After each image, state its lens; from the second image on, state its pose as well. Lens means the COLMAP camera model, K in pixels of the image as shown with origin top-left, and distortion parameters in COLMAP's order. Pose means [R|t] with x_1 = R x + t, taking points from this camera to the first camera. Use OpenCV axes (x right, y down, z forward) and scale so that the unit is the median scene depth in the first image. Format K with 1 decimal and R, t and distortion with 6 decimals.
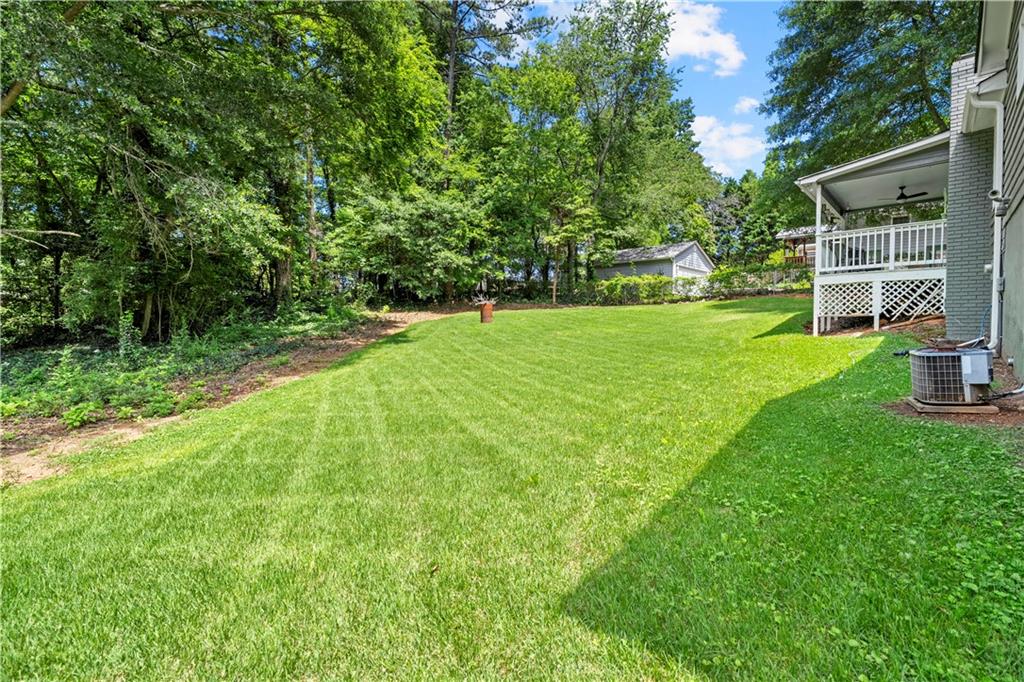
lens RADIAL K [[466.4, 0, 511.4], [0, 466.4, 325.8], [0, 0, 1]] dist [-0.000057, 0.000284]
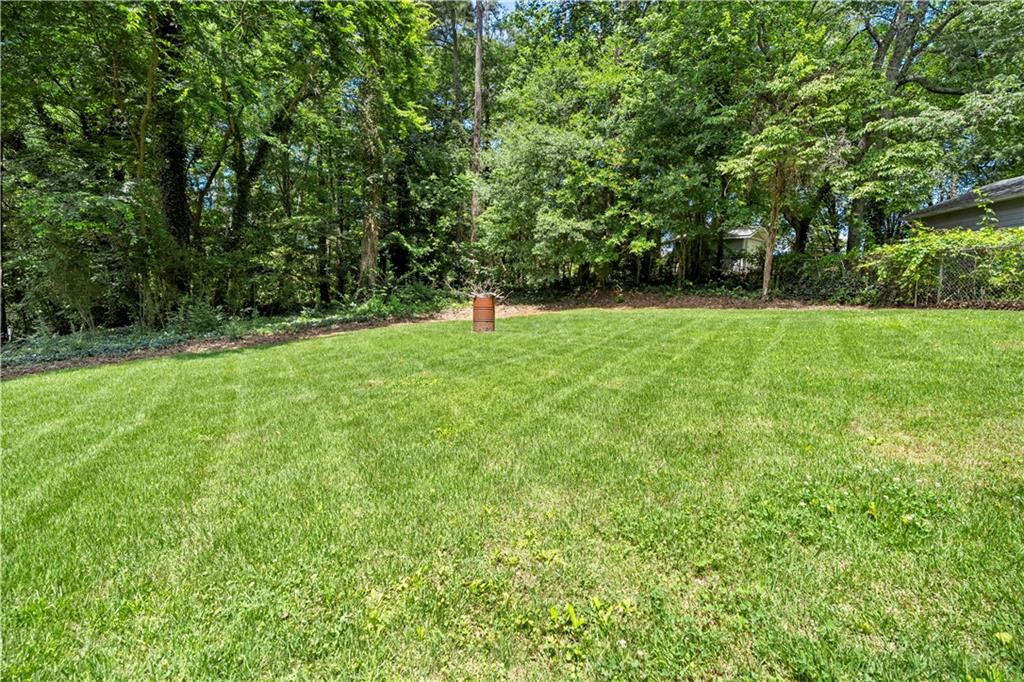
lens RADIAL K [[466.4, 0, 511.4], [0, 466.4, 325.8], [0, 0, 1]] dist [-0.000057, 0.000284]
pose [[0.695593, 0.068408, -0.715172, 0.282294], [-0.047622, 0.997657, 0.049110, -0.032630], [0.716856, -0.000102, 0.697221, 0.497674]]
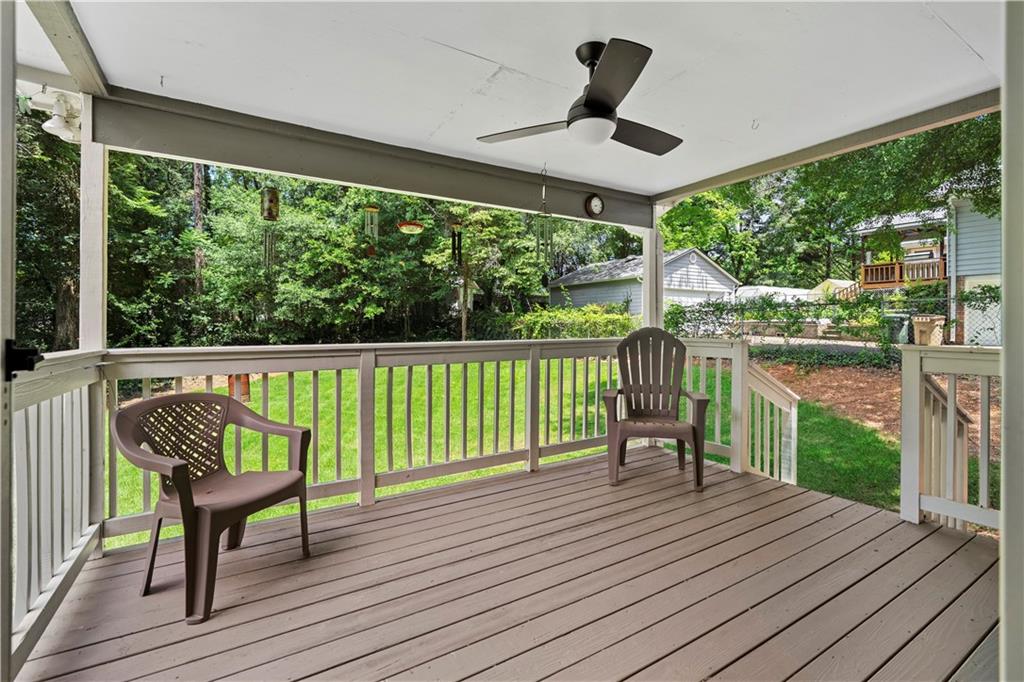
lens RADIAL K [[466.4, 0, 511.4], [0, 466.4, 325.8], [0, 0, 1]] dist [-0.000057, 0.000284]
pose [[0.965632, -0.008221, -0.259784, 0.369984], [0.006856, 0.999958, -0.006162, -0.082812], [0.259823, 0.004169, 0.965647, 0.372122]]
